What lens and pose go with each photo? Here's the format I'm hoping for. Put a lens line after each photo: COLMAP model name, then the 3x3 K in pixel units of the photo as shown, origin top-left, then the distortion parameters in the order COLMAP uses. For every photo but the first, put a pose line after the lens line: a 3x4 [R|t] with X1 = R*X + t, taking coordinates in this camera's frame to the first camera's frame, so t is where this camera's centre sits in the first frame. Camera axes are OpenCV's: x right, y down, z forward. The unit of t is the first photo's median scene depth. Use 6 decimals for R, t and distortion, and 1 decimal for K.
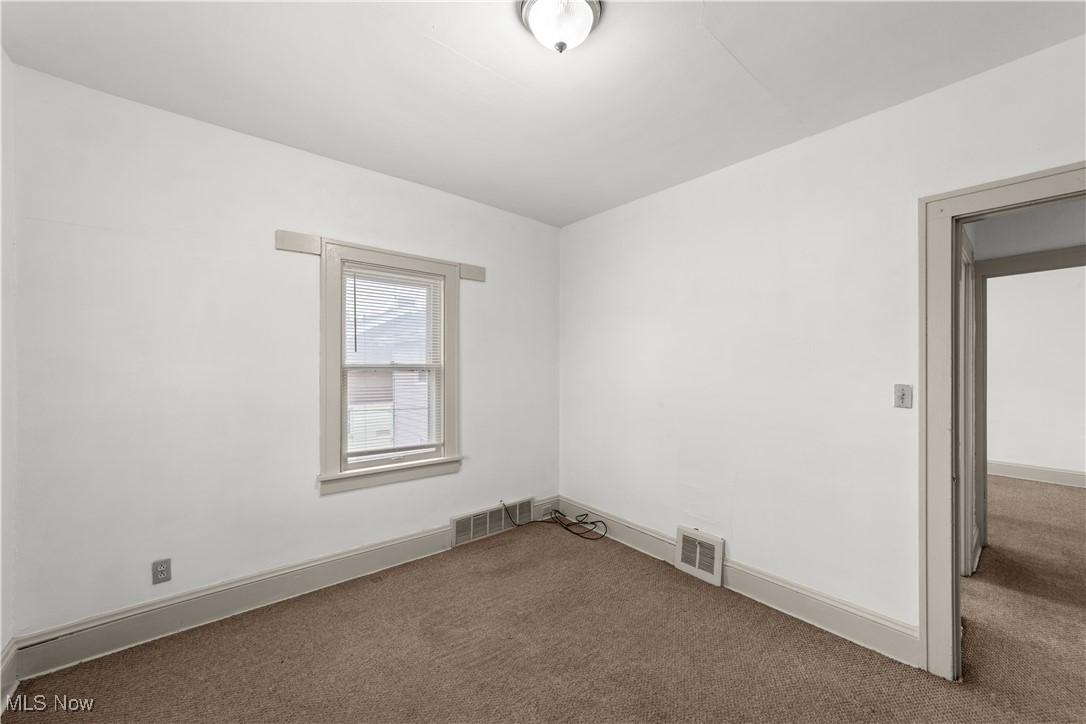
lens RADIAL K [[408.1, 0, 542.5], [0, 408.1, 359.3], [0, 0, 1]] dist [-0.000865, -0.000062]
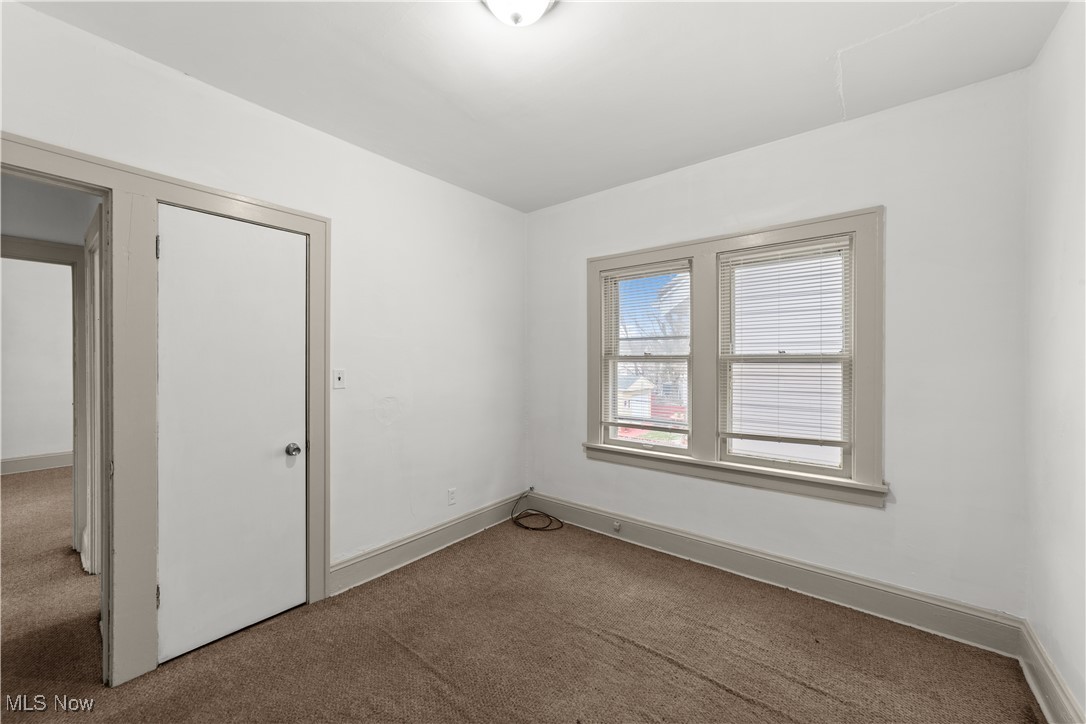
lens RADIAL K [[415.7, 0, 541.4], [0, 415.7, 363.1], [0, 0, 1]] dist [-0.019415, 0.009683]
pose [[0.201059, 0.004625, -0.979568, 0.368160], [0.024850, 0.999643, 0.009820, 0.008303], [0.979264, -0.026317, 0.200872, 0.310011]]
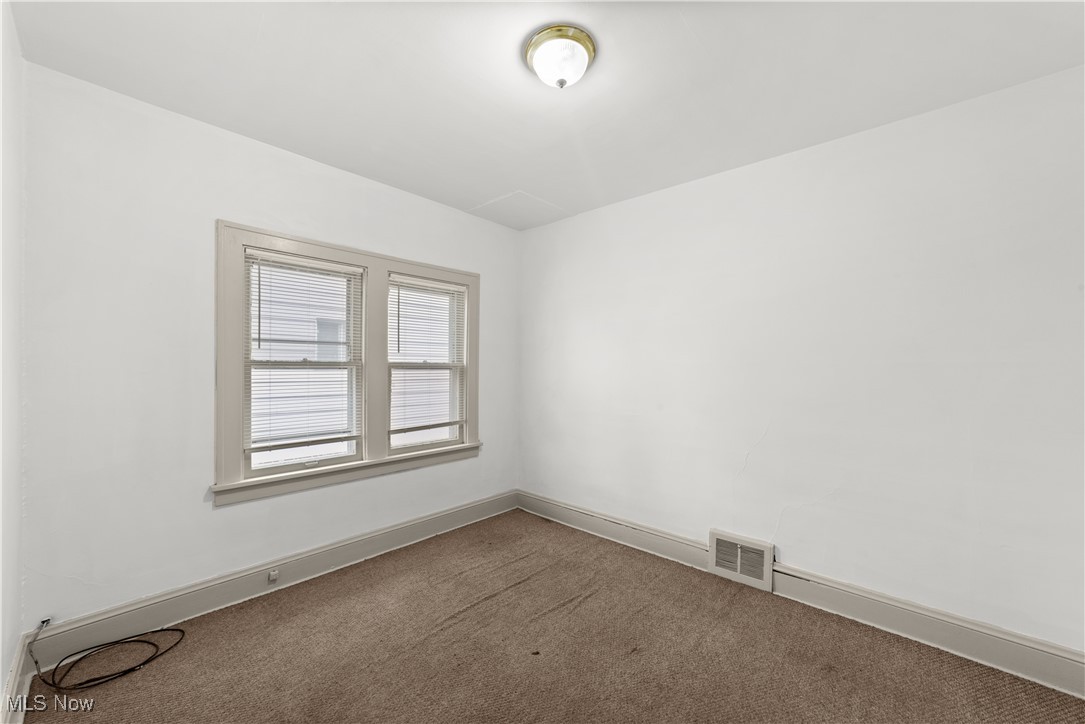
lens RADIAL K [[415.3, 0, 540.9], [0, 415.3, 363.1], [0, 0, 1]] dist [-0.019415, 0.009683]
pose [[0.989084, 0.006065, 0.147227, -0.210435], [-0.008232, 0.999866, 0.014116, -0.006873], [-0.147121, -0.015174, 0.989002, -0.191956]]
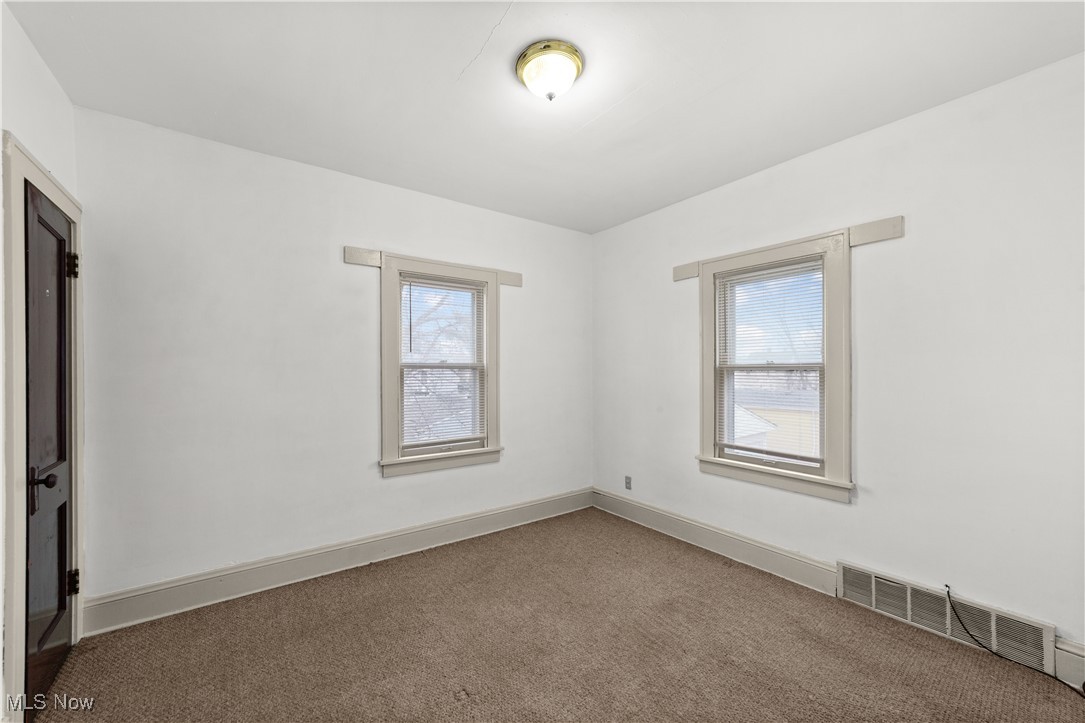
lens RADIAL K [[415.3, 0, 540.9], [0, 415.3, 362.6], [0, 0, 1]] dist [-0.019415, 0.009683]
pose [[-0.042661, -0.015593, -0.998968, 0.591466], [0.022652, 0.999606, -0.016570, 0.012928], [0.998833, -0.023335, -0.042291, 0.471916]]
